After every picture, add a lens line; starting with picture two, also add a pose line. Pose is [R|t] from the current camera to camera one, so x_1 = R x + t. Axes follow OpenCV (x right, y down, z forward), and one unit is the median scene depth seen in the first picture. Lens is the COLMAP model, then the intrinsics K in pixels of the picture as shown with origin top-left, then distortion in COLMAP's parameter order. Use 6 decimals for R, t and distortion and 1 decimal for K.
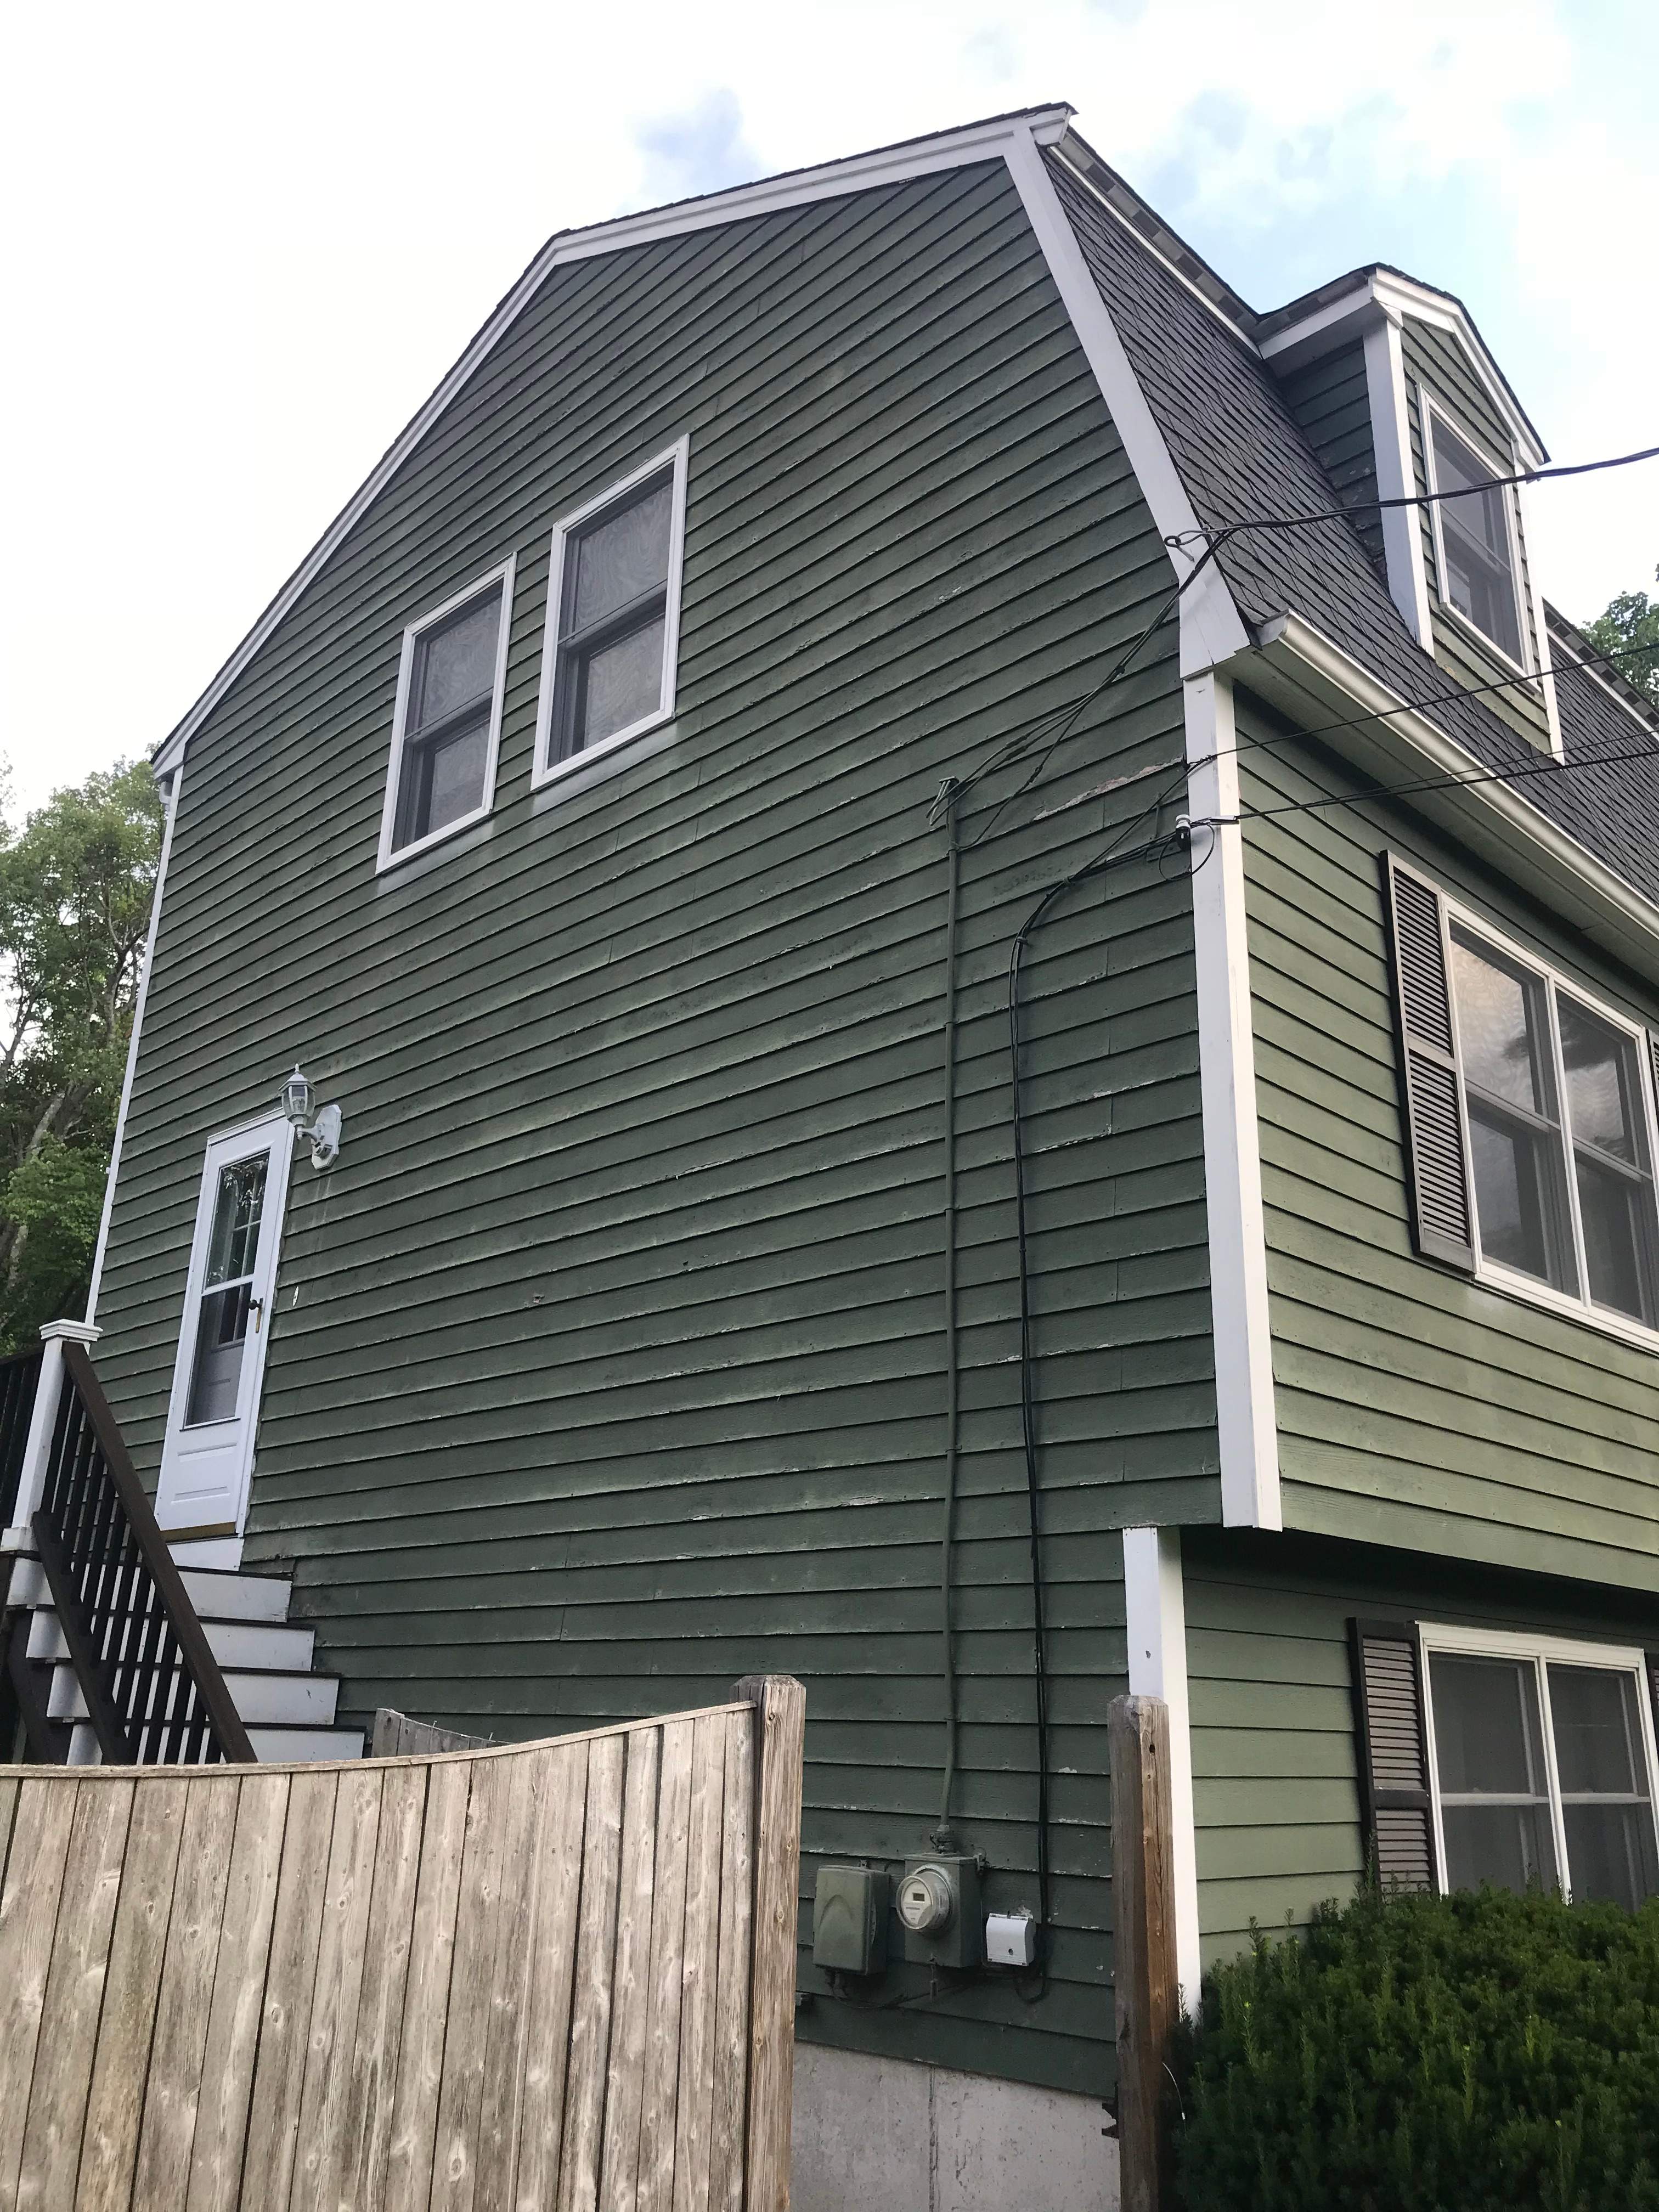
lens RADIAL K [[1815.7, 0, 834.2], [0, 1815.7, 1106.8], [0, 0, 1]] dist [-0.004752, 0.078339]
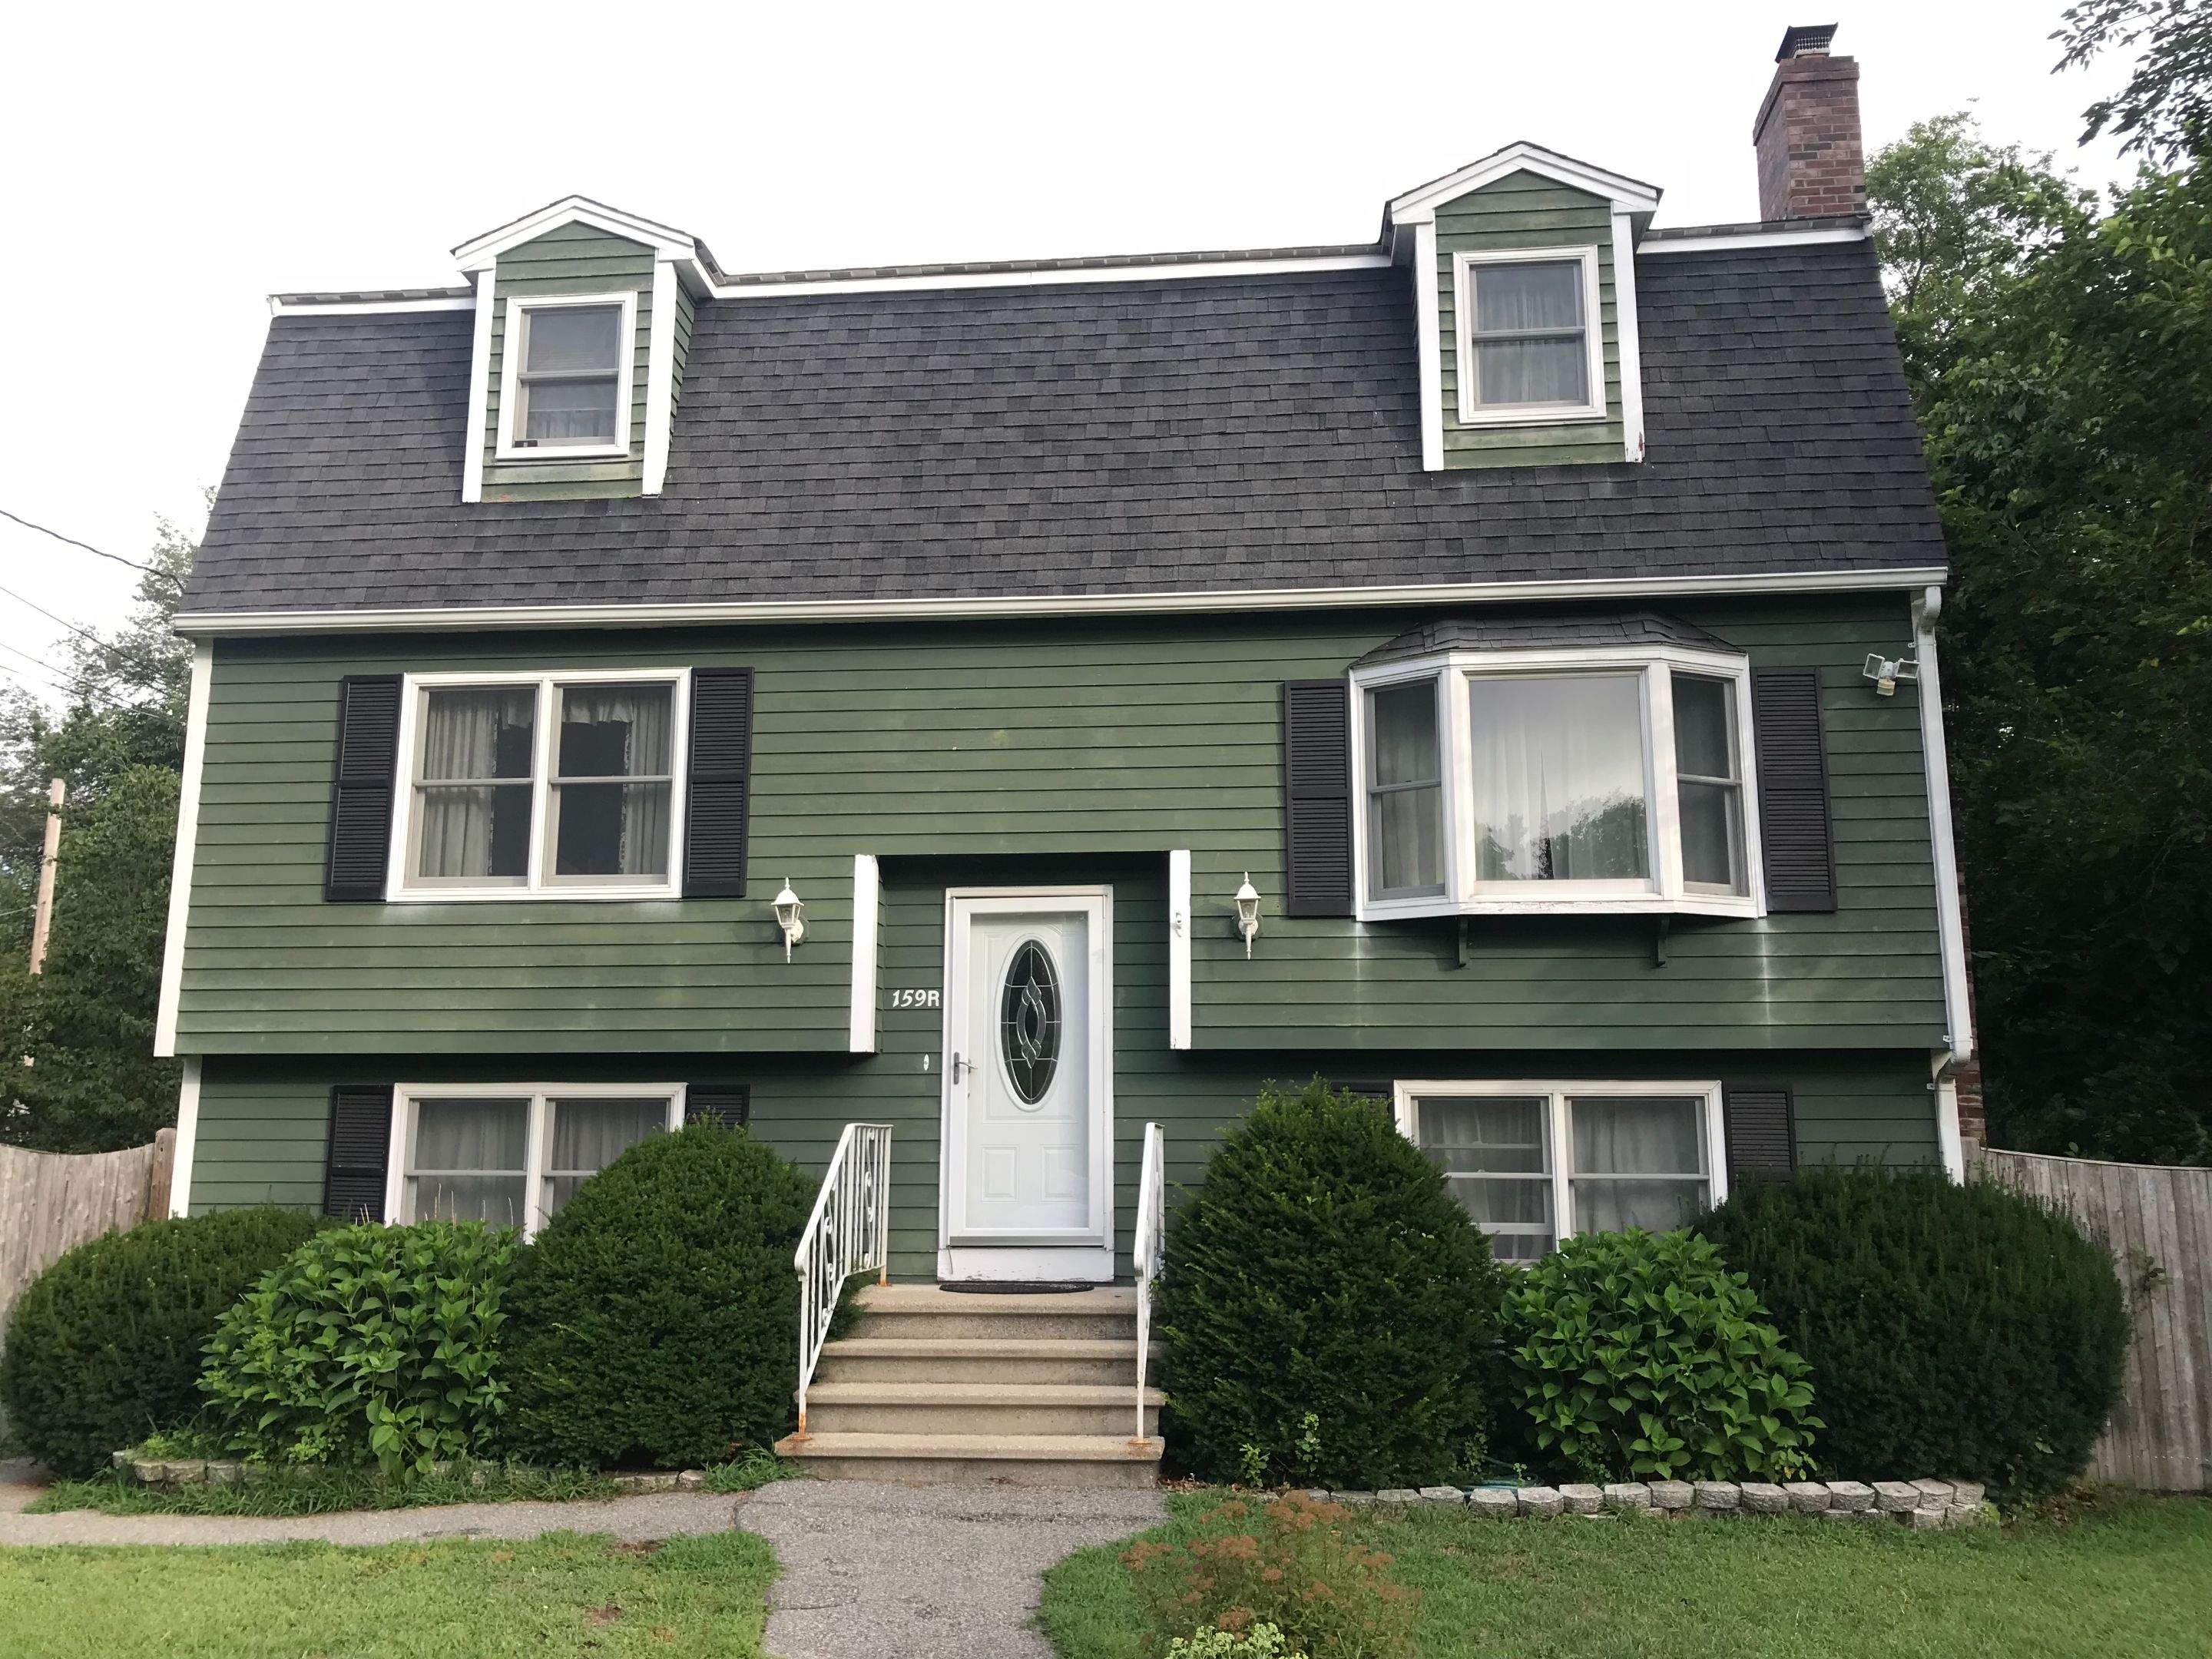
lens RADIAL K [[1828.5, 0, 1094.8], [0, 1828.5, 818.0], [0, 0, 1]] dist [0.030997, -0.002382]
pose [[0.624680, -0.165406, -0.763161, 2.541406], [0.263819, 0.964548, 0.006894, 0.216265], [0.734965, -0.205643, 0.646171, 0.391197]]
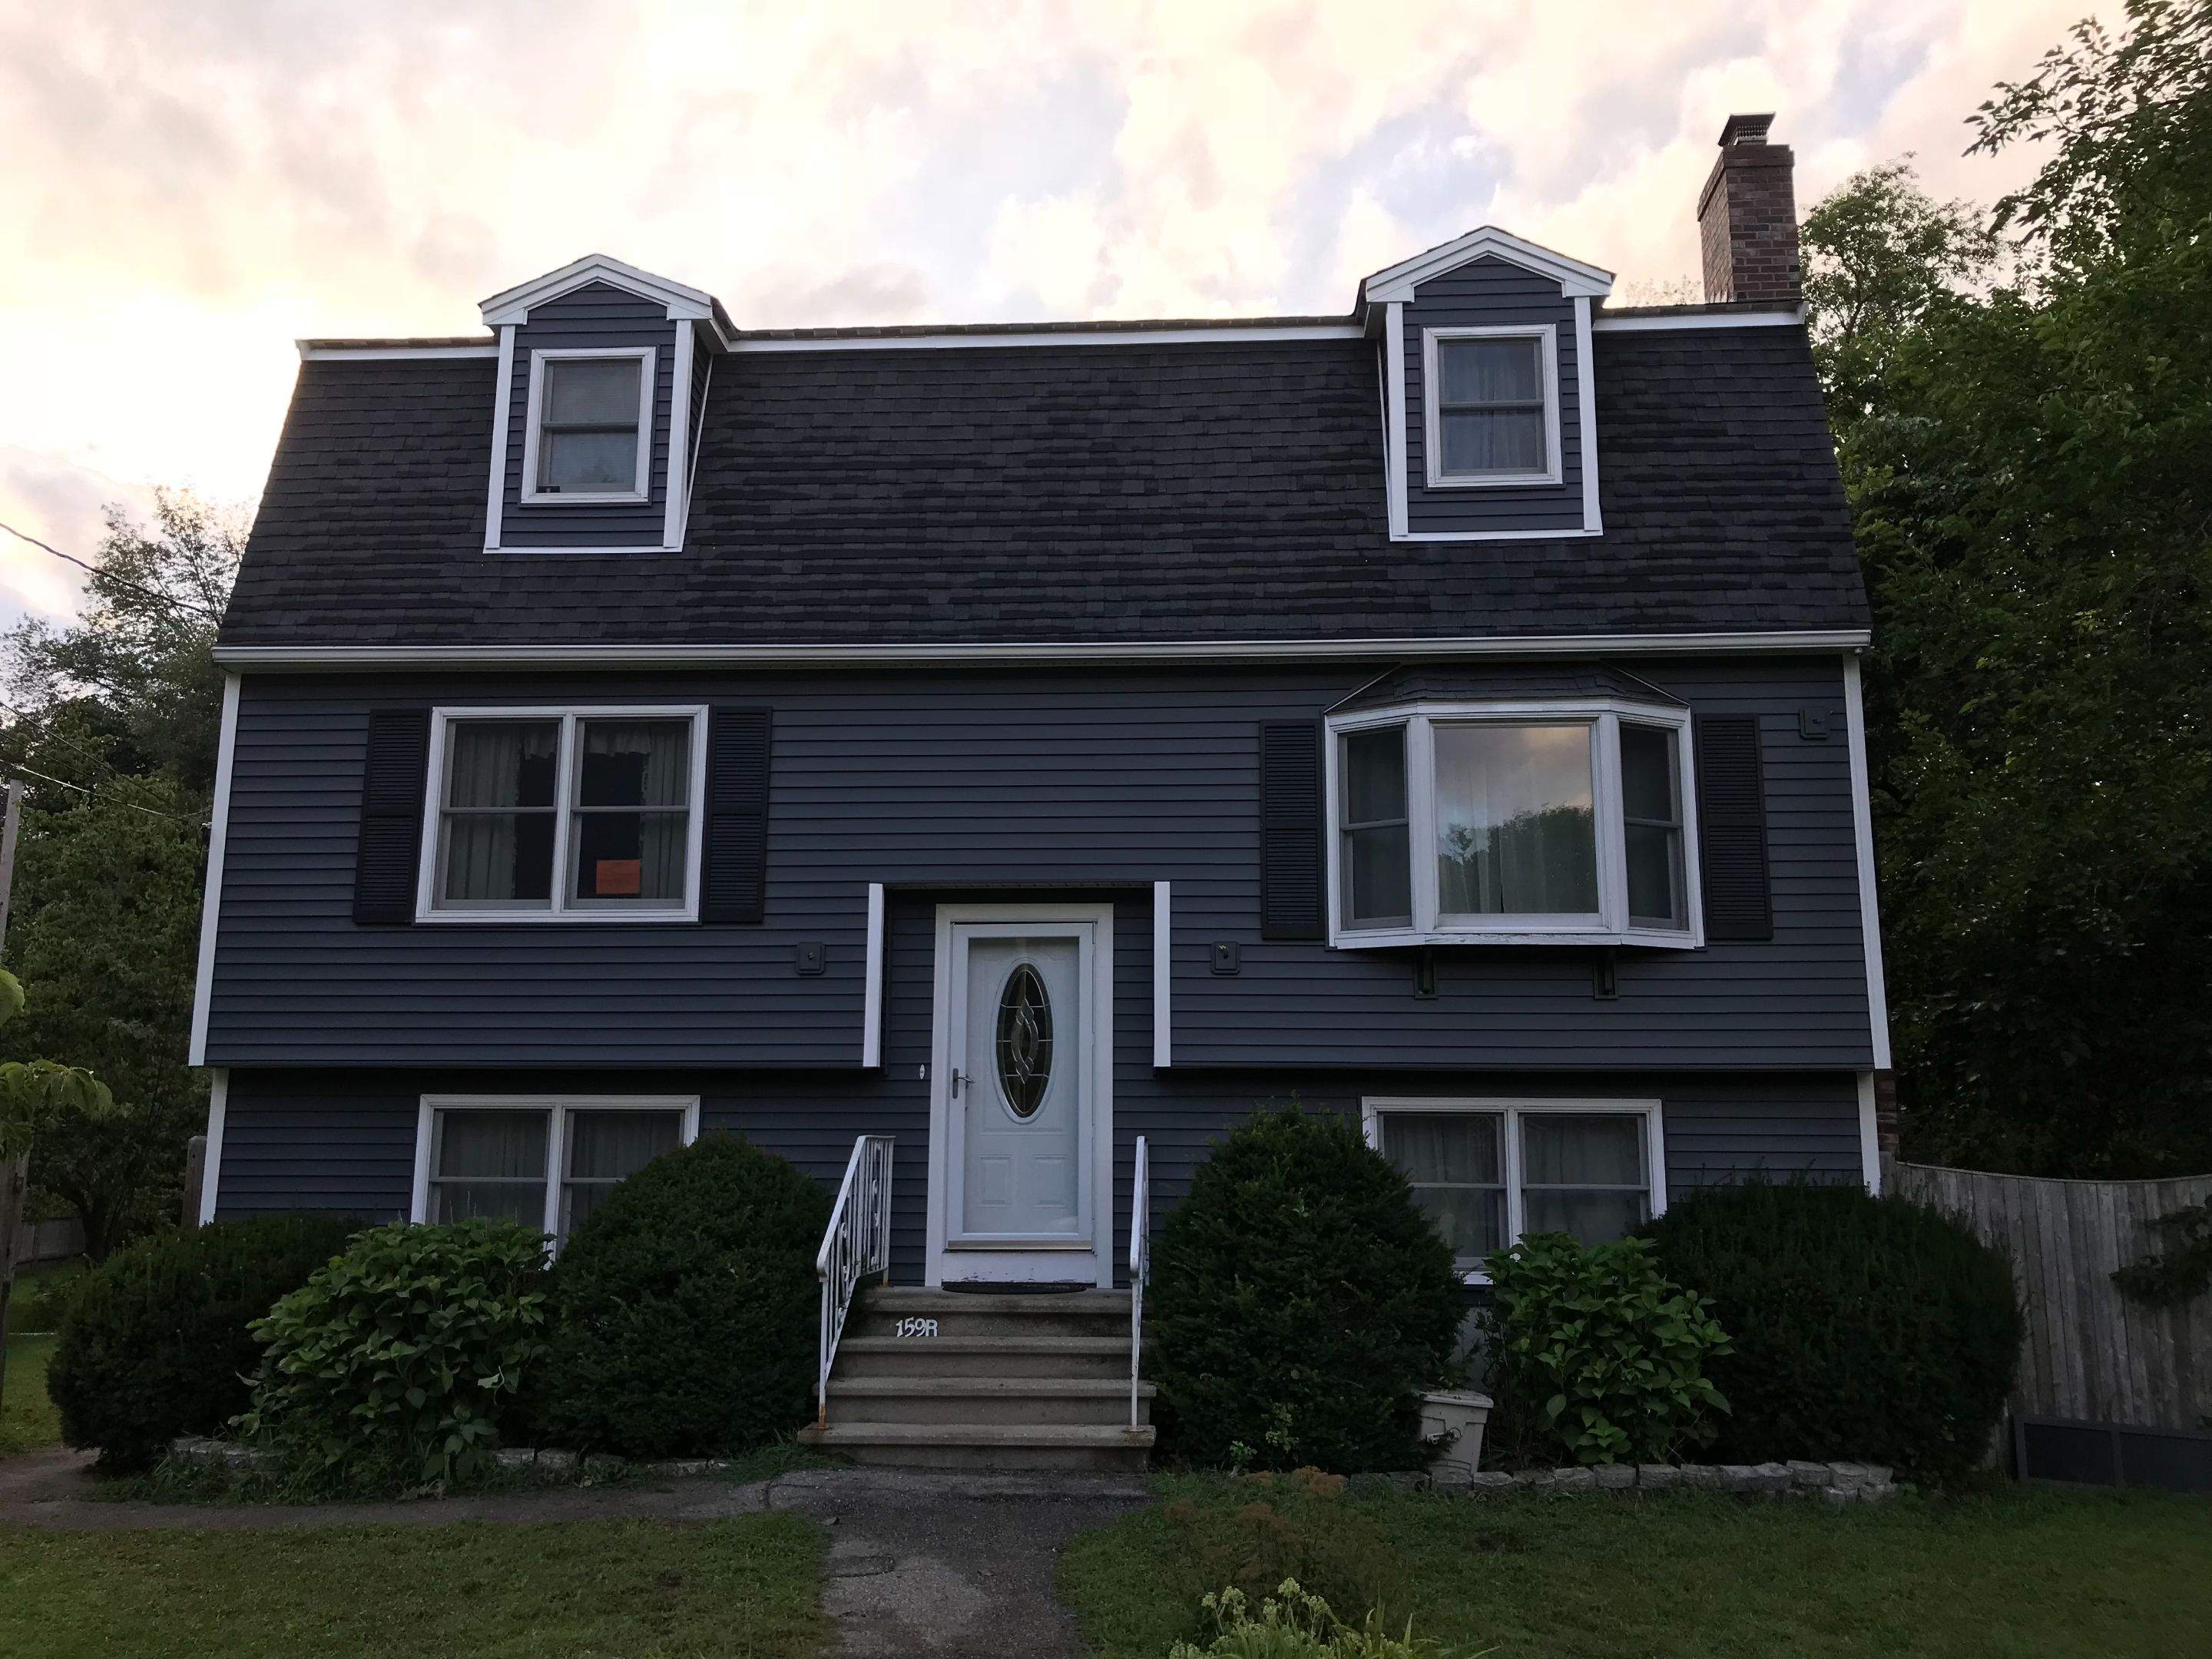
lens RADIAL K [[1806.8, 0, 1106.5], [0, 1806.8, 819.8], [0, 0, 1]] dist [0.044622, -0.051702]
pose [[0.652690, -0.160141, -0.740507, 2.609551], [0.252754, 0.967436, 0.013564, 0.170220], [0.714221, -0.196019, 0.671912, 0.277118]]
